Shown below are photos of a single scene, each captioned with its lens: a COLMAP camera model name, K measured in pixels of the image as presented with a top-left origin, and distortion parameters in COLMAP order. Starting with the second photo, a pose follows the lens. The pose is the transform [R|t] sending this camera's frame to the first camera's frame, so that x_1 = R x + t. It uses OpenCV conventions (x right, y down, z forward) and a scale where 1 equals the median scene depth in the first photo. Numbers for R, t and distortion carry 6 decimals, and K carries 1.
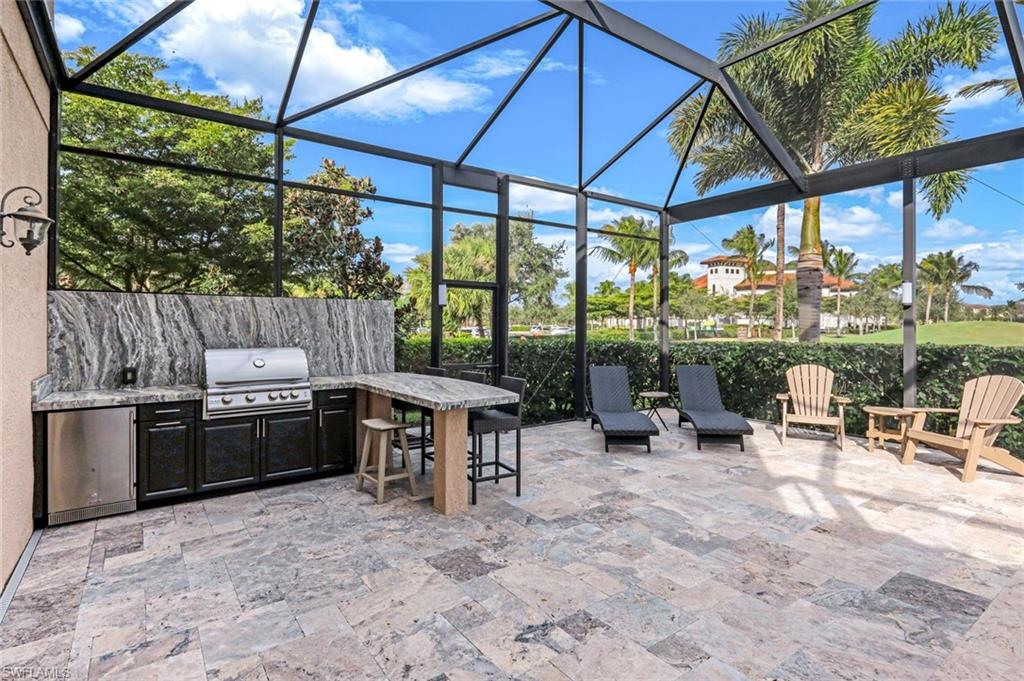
lens RADIAL K [[500.9, 0, 514.2], [0, 500.9, 330.4], [0, 0, 1]] dist [0.004962, -0.001363]
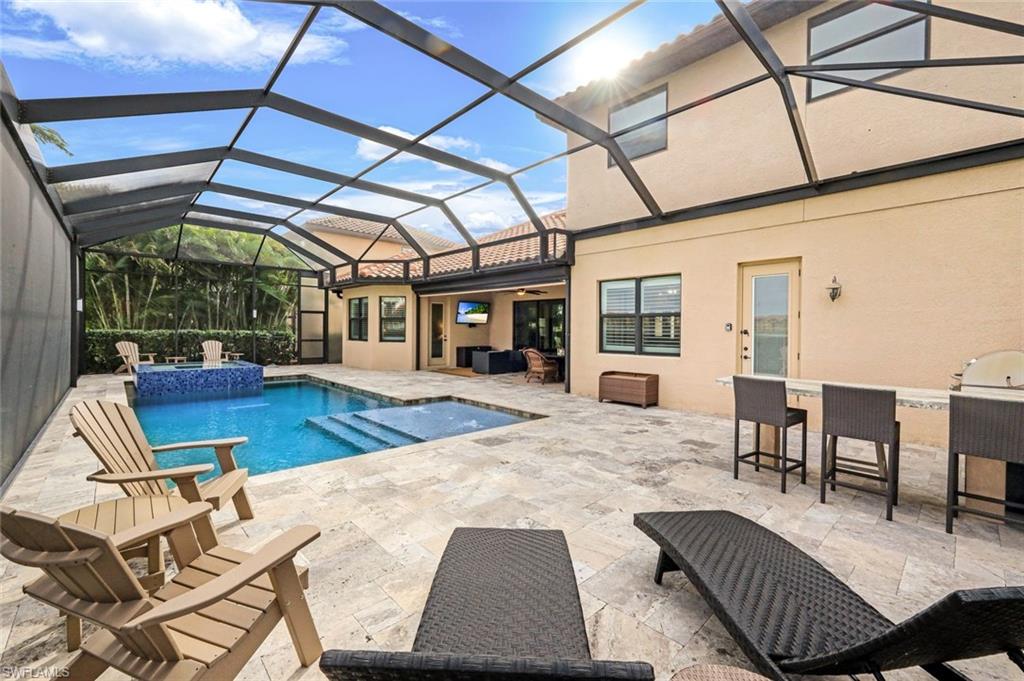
lens RADIAL K [[433.7, 0, 514.6], [0, 433.7, 338.1], [0, 0, 1]] dist [0.010718, 0.000125]
pose [[-0.990775, -0.004545, -0.135438, 0.708889], [-0.008576, 0.999537, 0.029193, -0.007166], [0.135242, 0.030085, -0.990356, 2.122247]]
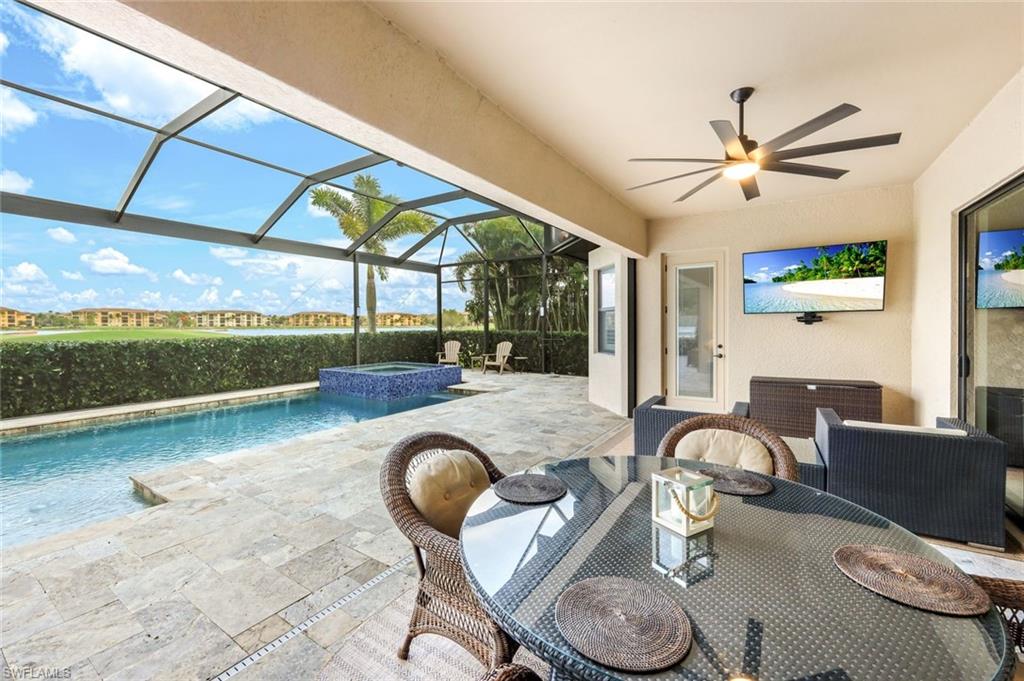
lens RADIAL K [[419.3, 0, 522.7], [0, 419.3, 325.8], [0, 0, 1]] dist [-0.005745, 0.001957]
pose [[-0.369305, 0.003639, 0.929301, -0.355887], [0.012808, 0.999917, 0.001175, 0.013584], [-0.929220, 0.012336, -0.369321, -0.628115]]
